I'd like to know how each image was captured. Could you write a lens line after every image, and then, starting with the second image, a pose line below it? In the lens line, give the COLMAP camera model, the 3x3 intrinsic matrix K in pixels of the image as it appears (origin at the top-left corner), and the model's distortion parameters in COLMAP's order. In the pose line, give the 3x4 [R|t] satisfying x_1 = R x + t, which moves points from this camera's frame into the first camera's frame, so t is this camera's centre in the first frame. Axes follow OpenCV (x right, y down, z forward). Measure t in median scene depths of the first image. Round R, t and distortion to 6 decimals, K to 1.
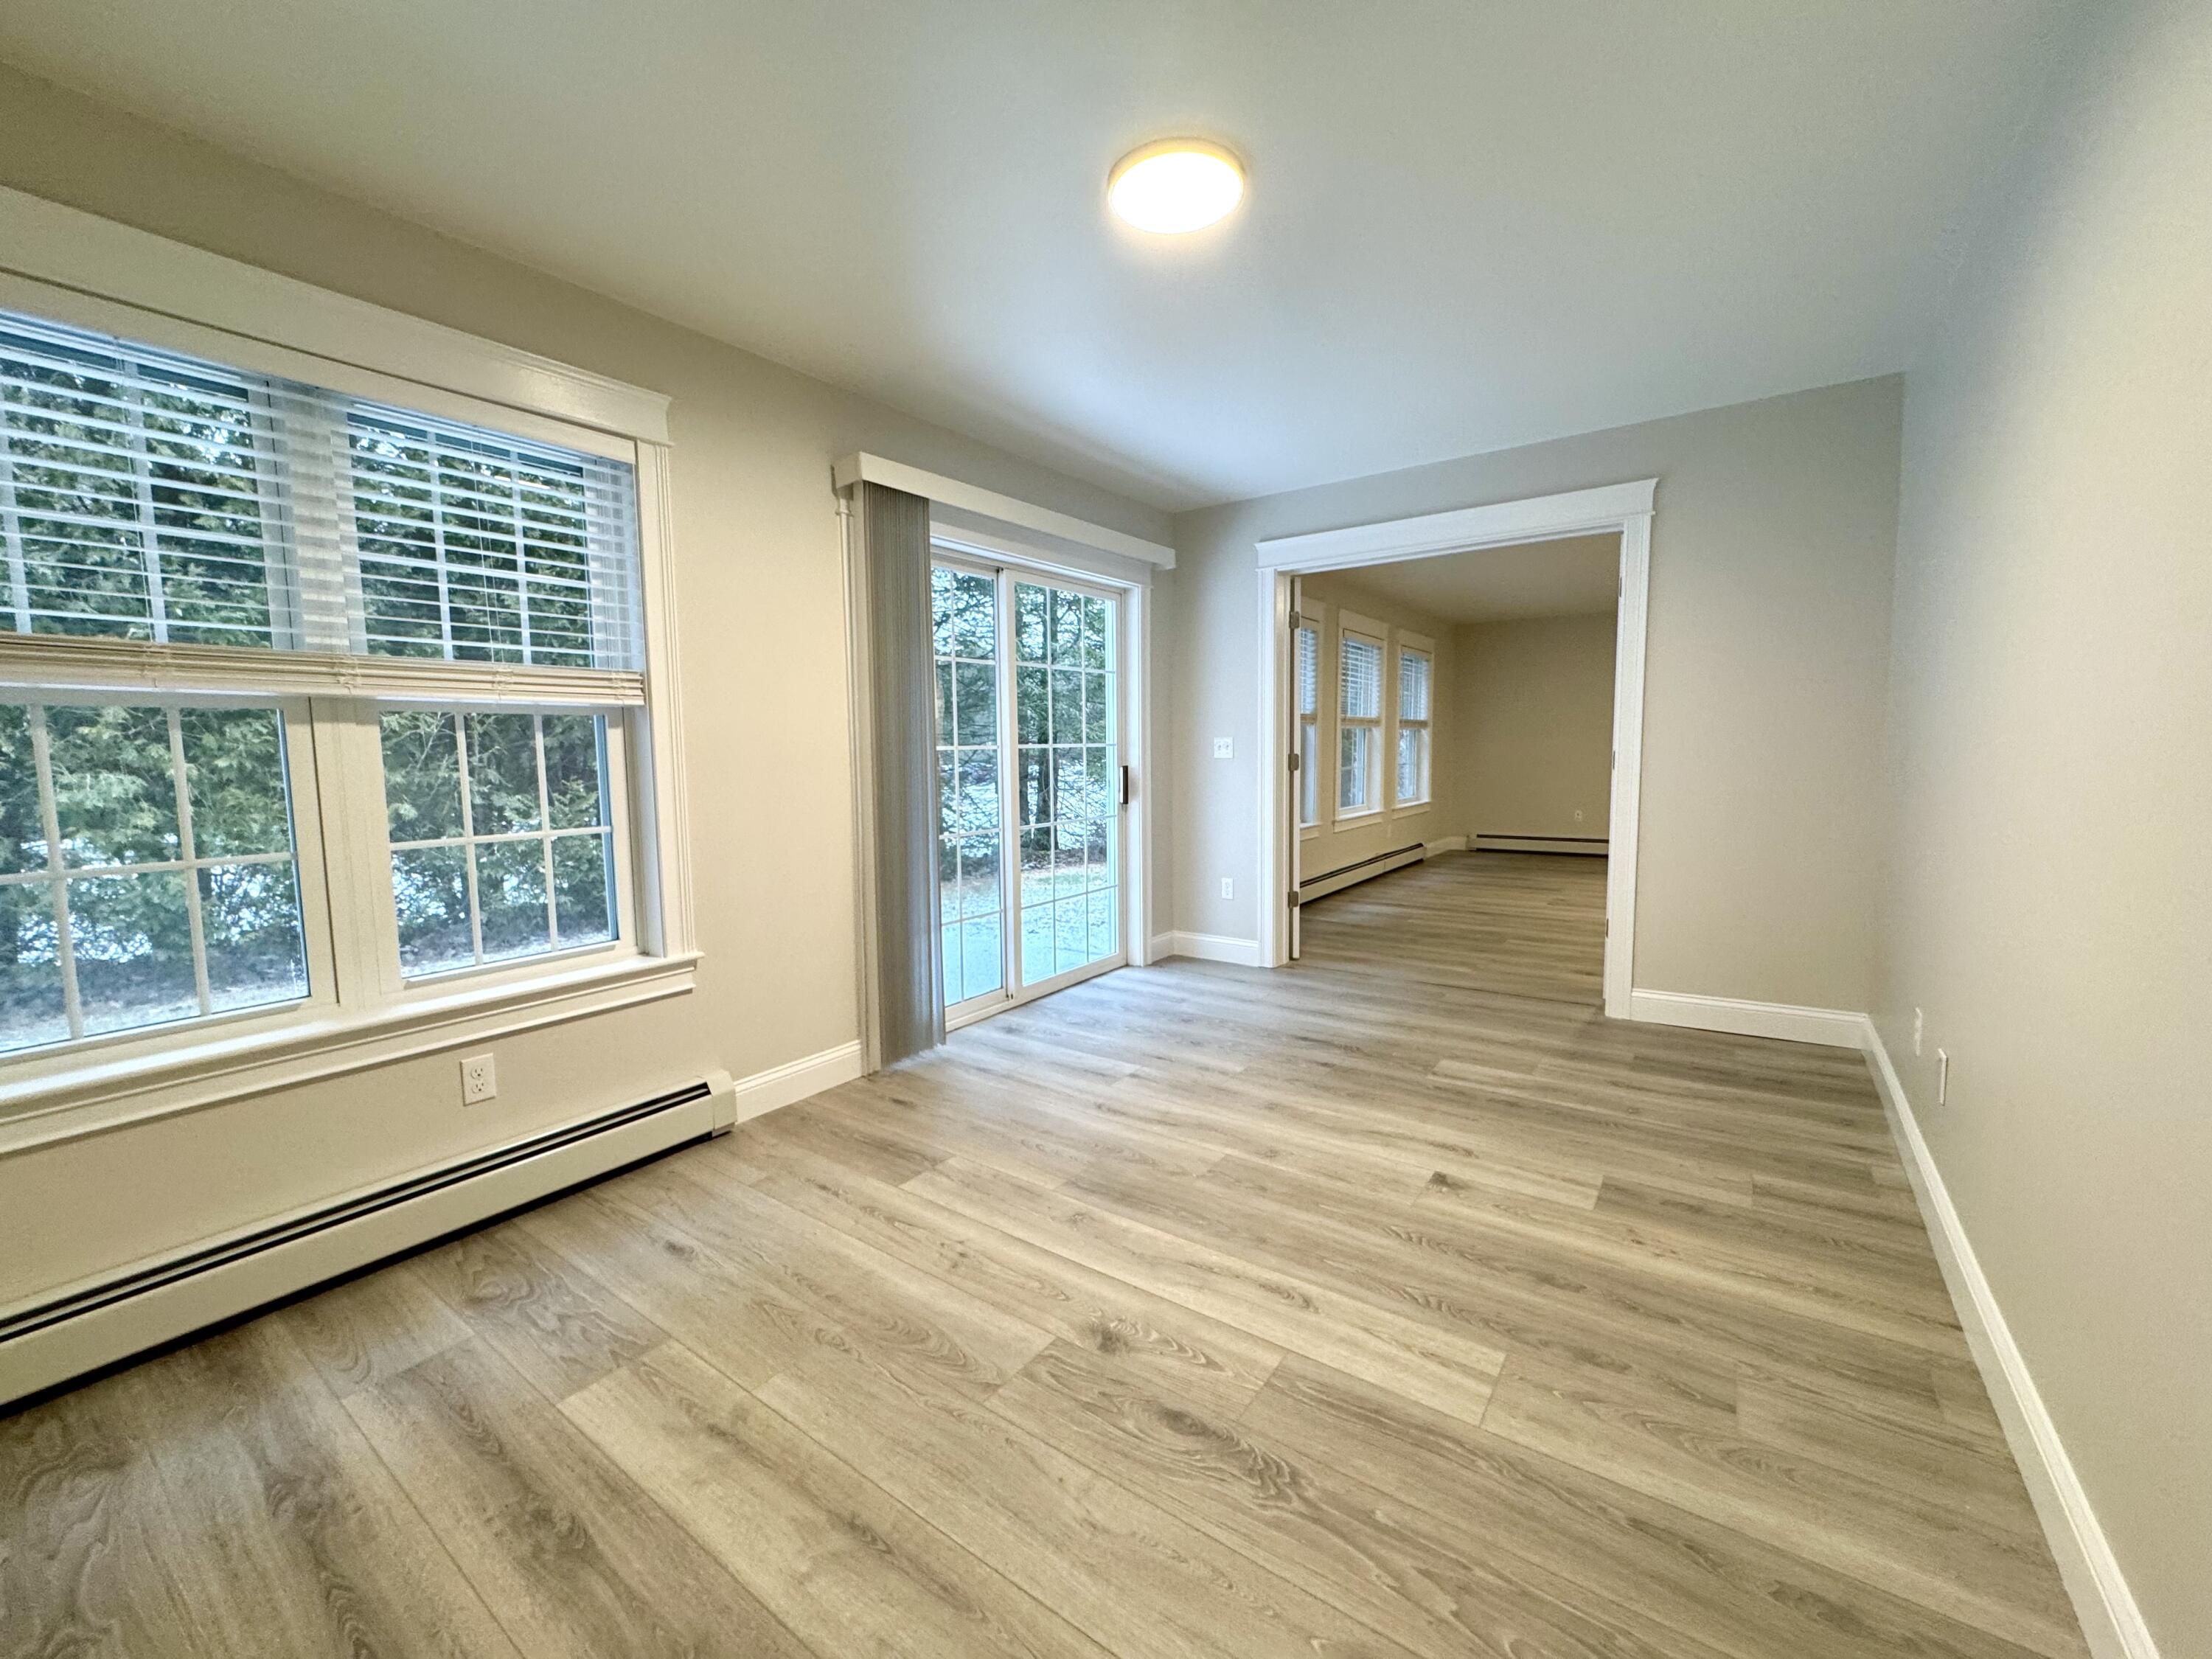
lens RADIAL K [[878.7, 0, 1106.0], [0, 878.7, 829.5], [0, 0, 1]] dist [-0.001646, 0.000074]
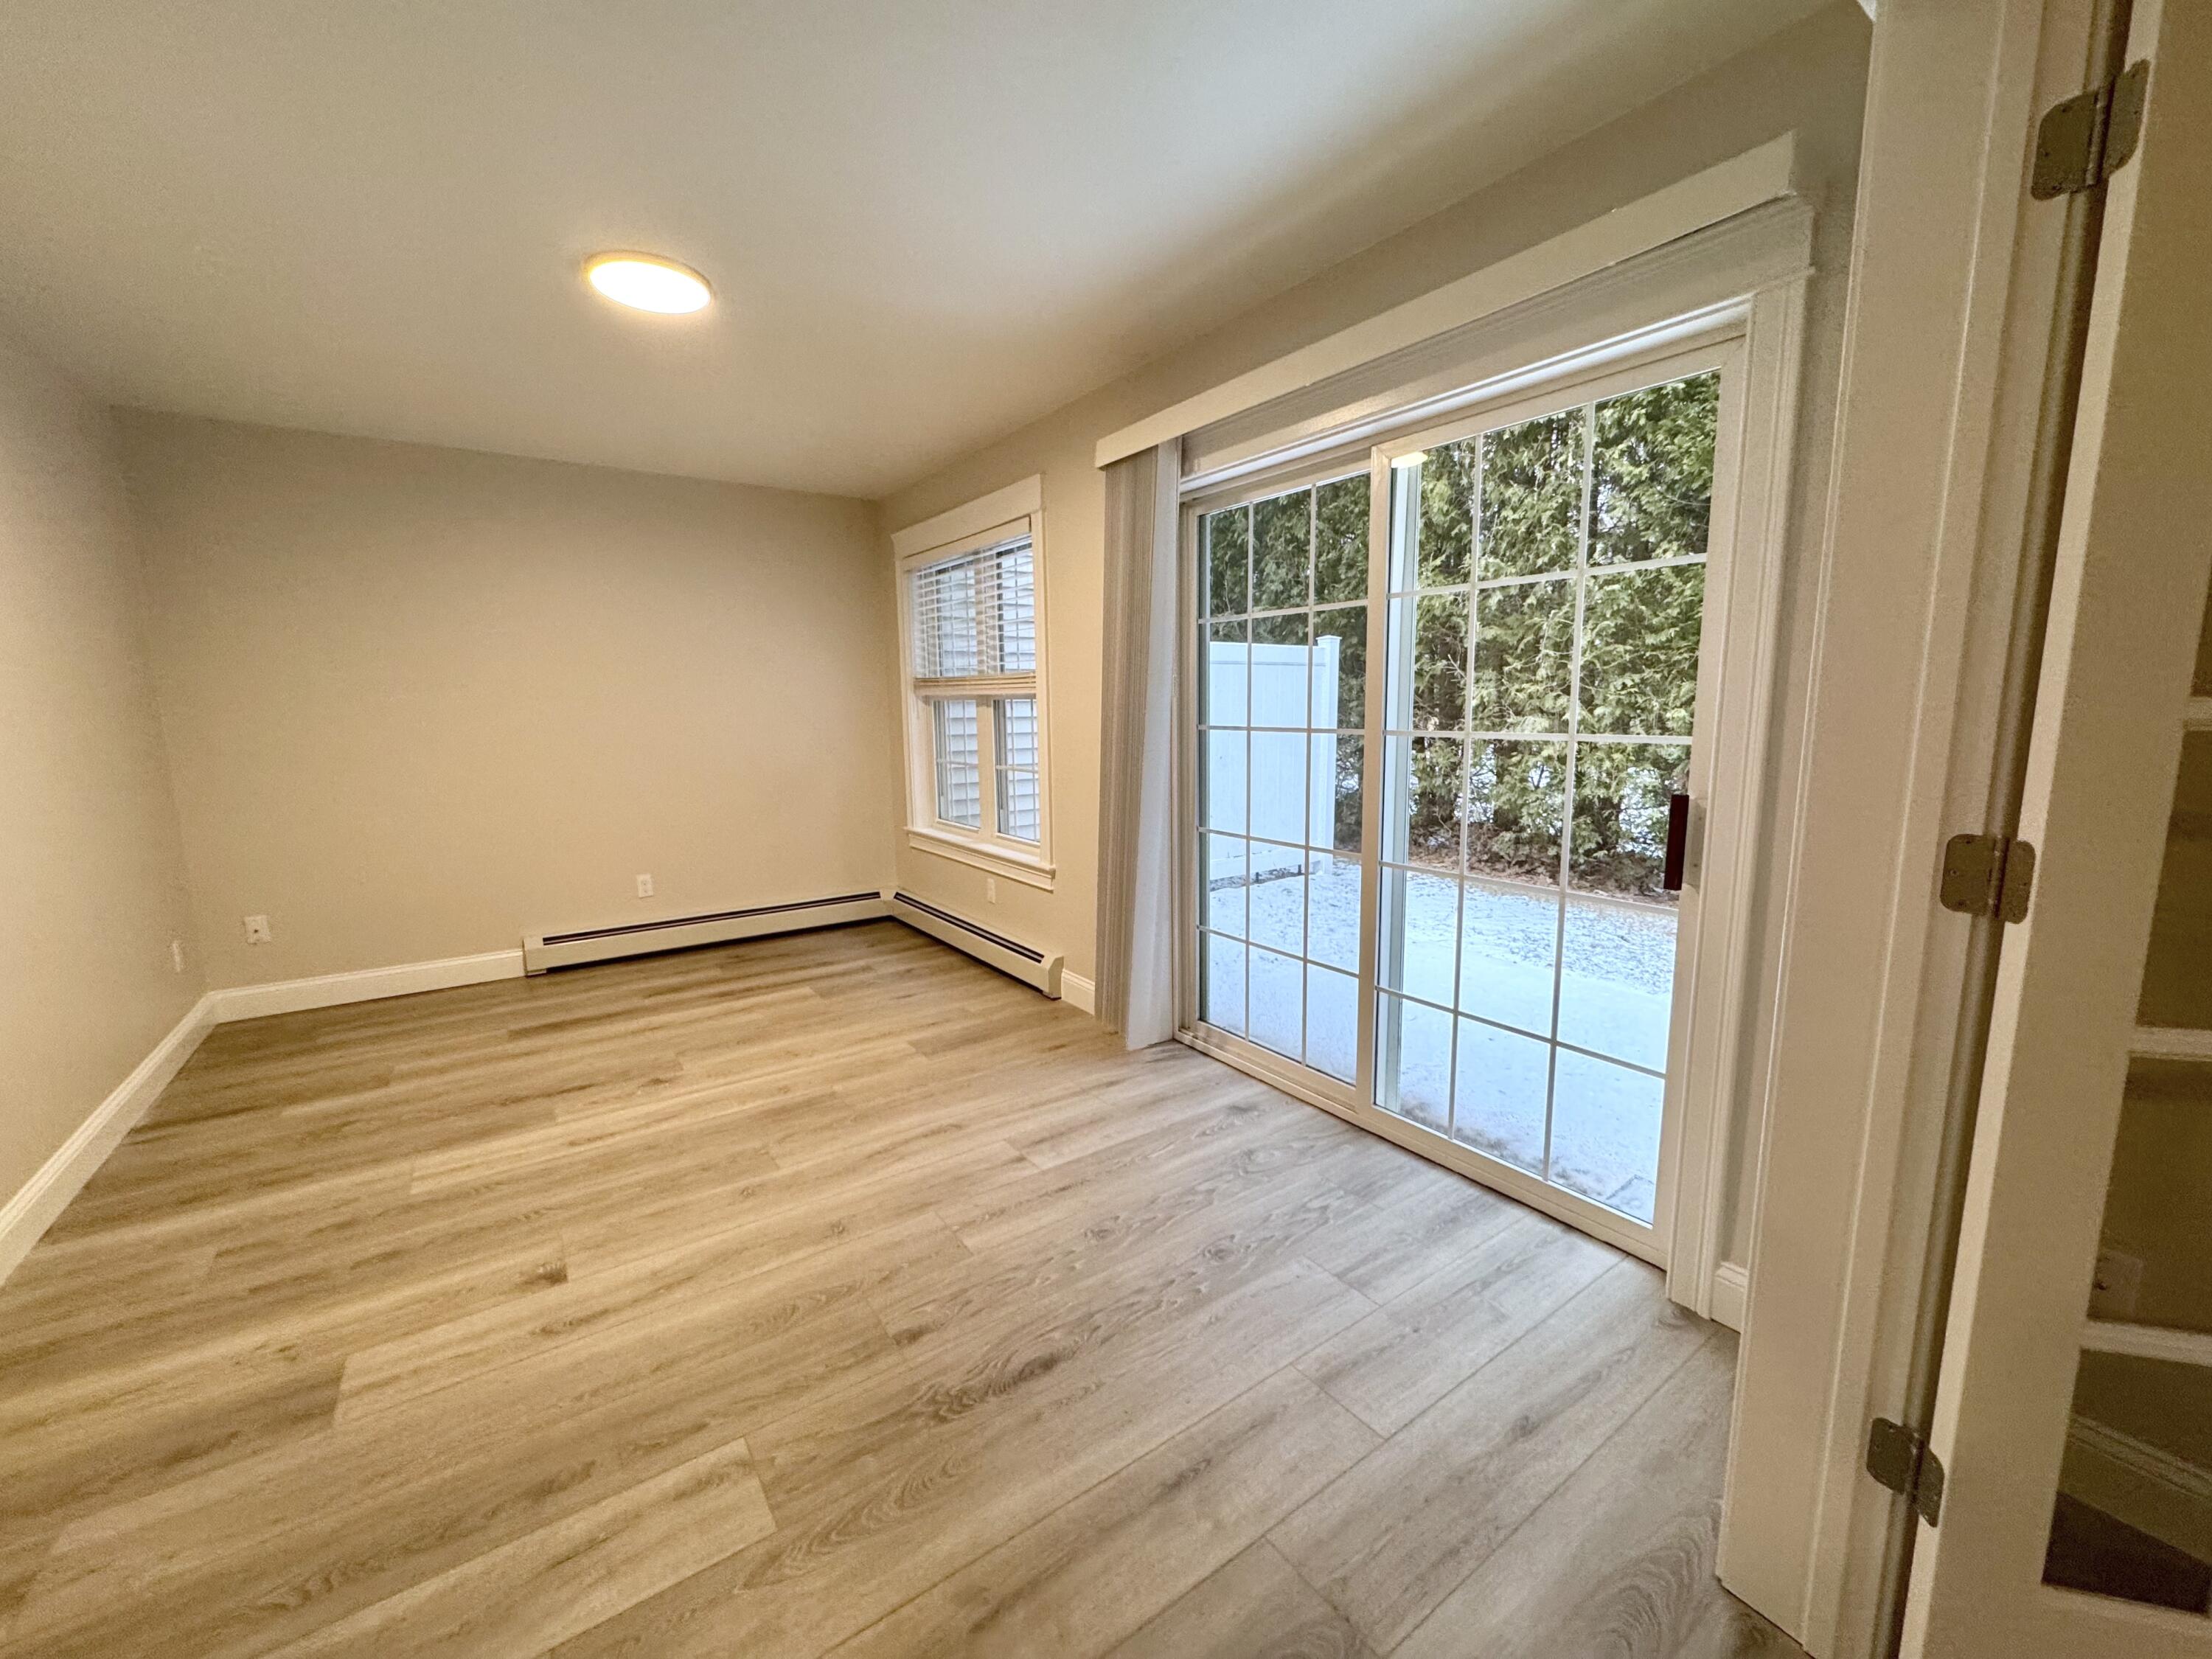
lens RADIAL K [[878.7, 0, 1106.0], [0, 878.7, 829.5], [0, 0, 1]] dist [-0.001646, 0.000074]
pose [[-0.324660, 0.156163, -0.932850, 0.898043], [-0.072595, 0.979252, 0.189196, -0.211899], [0.943041, 0.129145, -0.306587, 1.647656]]
